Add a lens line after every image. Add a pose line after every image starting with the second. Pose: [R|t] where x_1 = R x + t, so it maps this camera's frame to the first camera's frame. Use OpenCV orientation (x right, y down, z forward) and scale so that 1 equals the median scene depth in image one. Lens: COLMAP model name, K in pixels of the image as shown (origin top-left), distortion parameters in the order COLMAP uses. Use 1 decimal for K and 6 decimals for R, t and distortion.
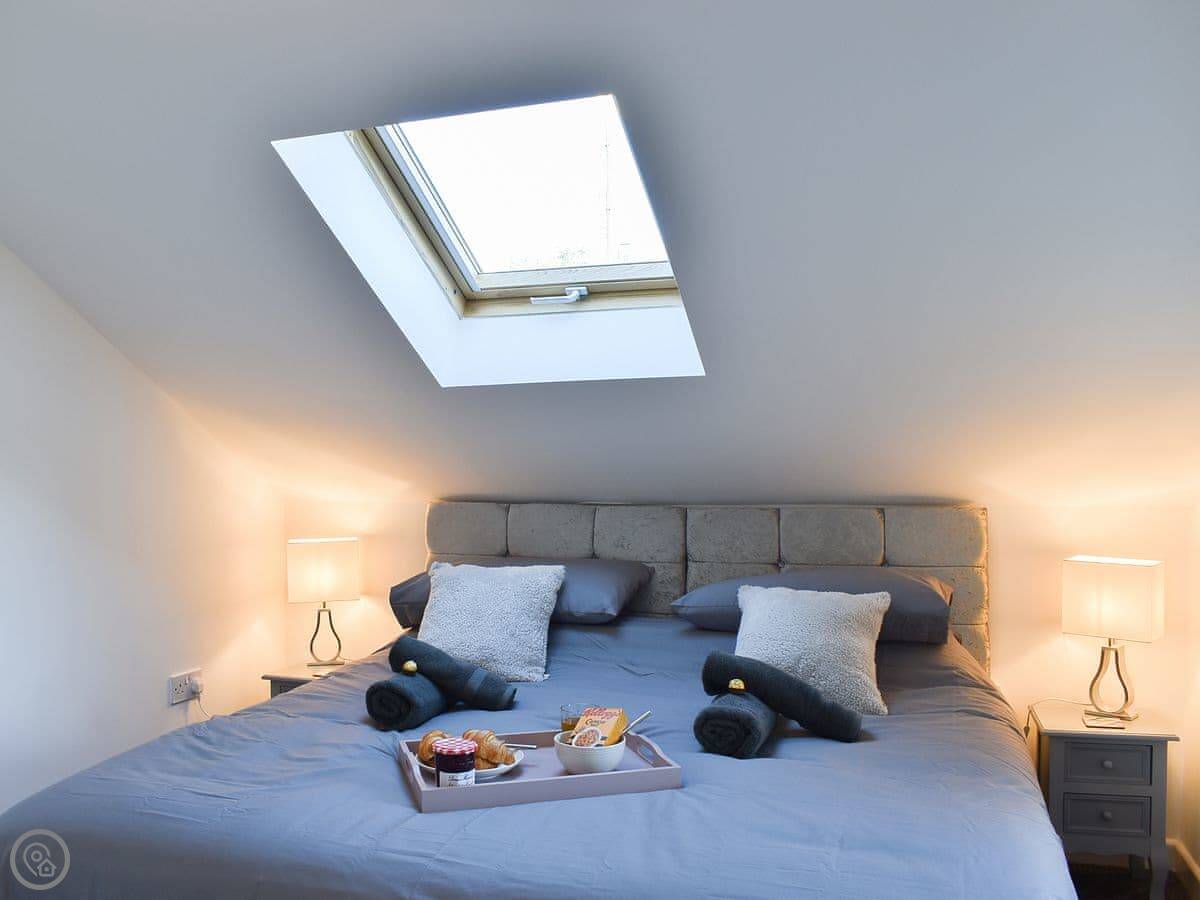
lens RADIAL K [[1065.2, 0, 657.3], [0, 1065.2, 447.1], [0, 0, 1]] dist [-0.096641, 0.000788]
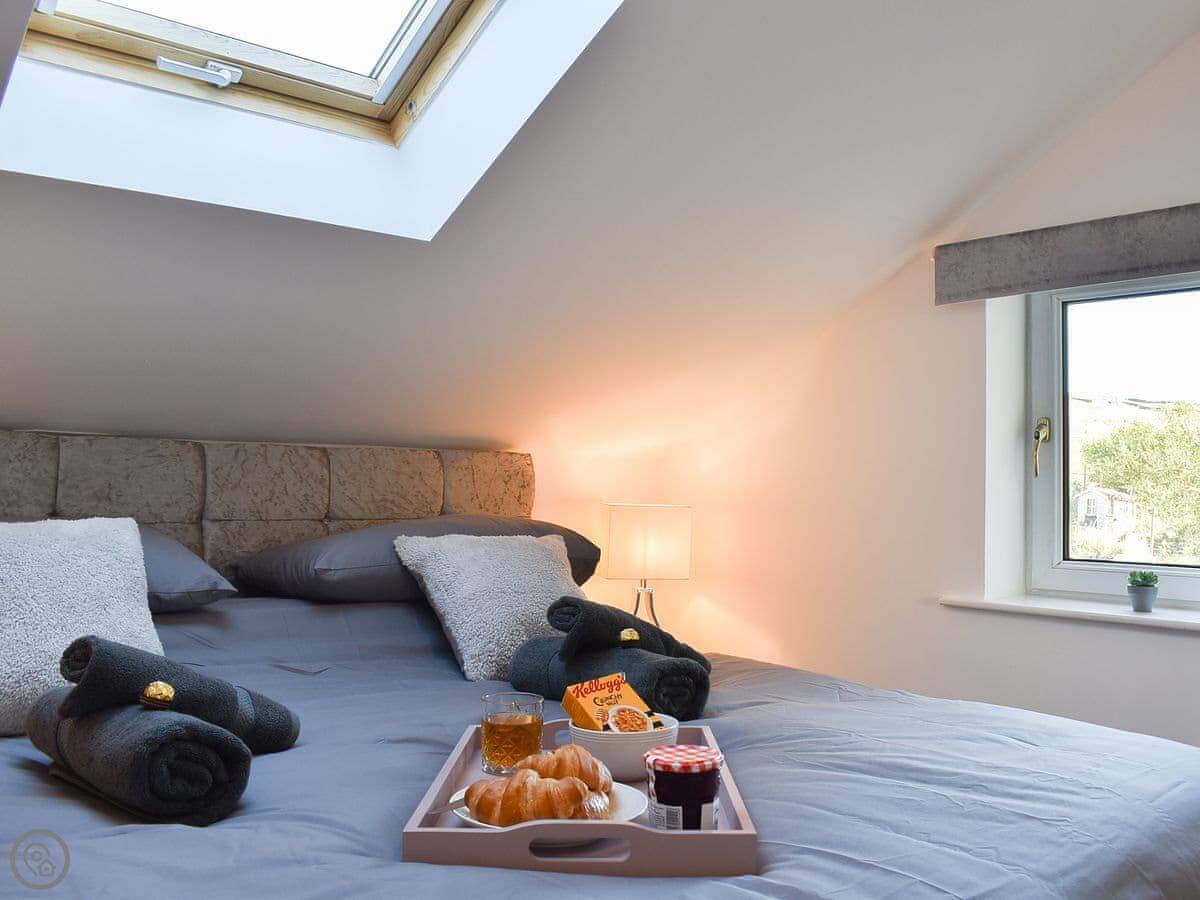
lens RADIAL K [[1031.6, 0, 600.0], [0, 1031.6, 450.0], [0, 0, 1]] dist [-0.085301, 0.003616]
pose [[0.505589, 0.047586, 0.861461, -0.443841], [-0.018904, 0.998849, -0.044081, 0.093197], [-0.862567, 0.006002, 0.505907, 0.484469]]
